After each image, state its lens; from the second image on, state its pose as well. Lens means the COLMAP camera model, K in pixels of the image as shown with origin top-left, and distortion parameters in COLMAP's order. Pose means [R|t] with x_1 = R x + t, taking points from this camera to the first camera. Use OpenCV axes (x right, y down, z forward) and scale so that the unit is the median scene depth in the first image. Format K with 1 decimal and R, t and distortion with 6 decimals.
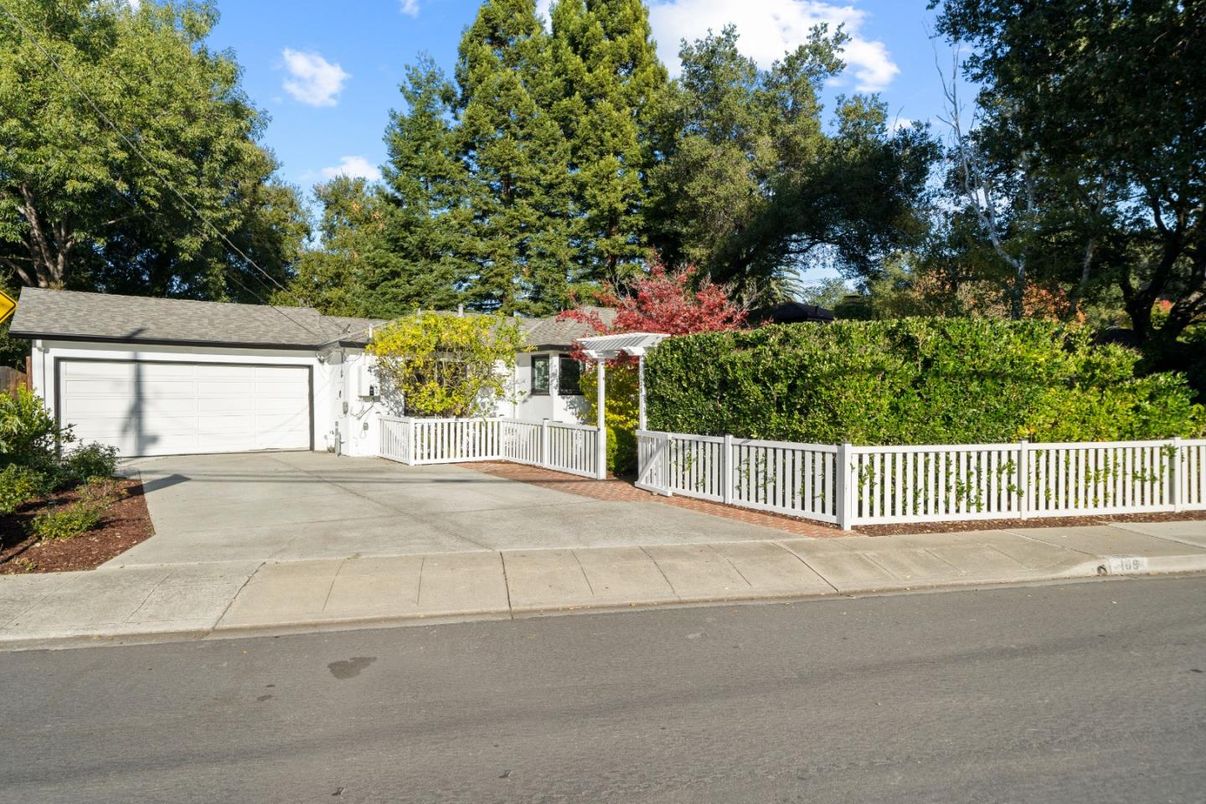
lens RADIAL K [[556.5, 0, 600.3], [0, 556.5, 397.2], [0, 0, 1]] dist [-0.000816, -0.000309]
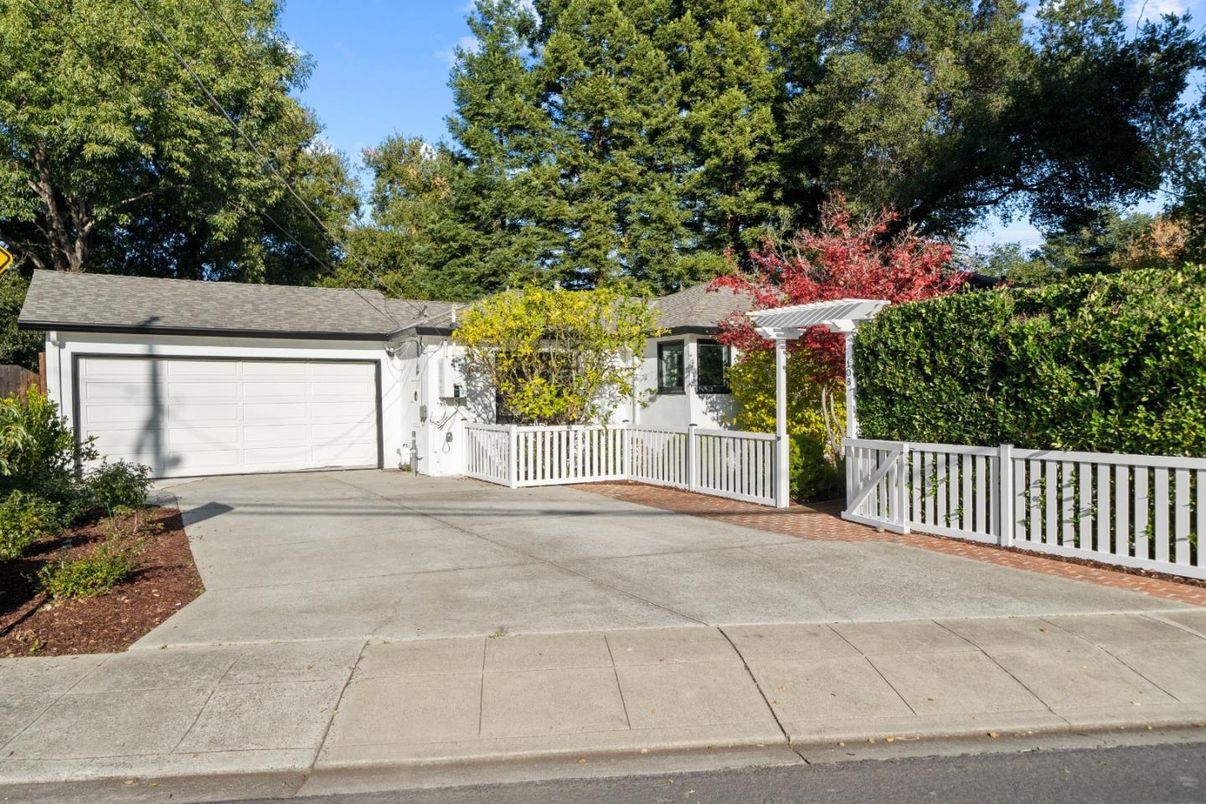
lens RADIAL K [[626.8, 0, 603.3], [0, 626.8, 408.1], [0, 0, 1]] dist [-0.002262, 0.000448]
pose [[0.996798, -0.011786, -0.079091, -0.132001], [0.012076, 0.999922, 0.003186, 0.011137], [0.079047, -0.004131, 0.996862, 0.142951]]
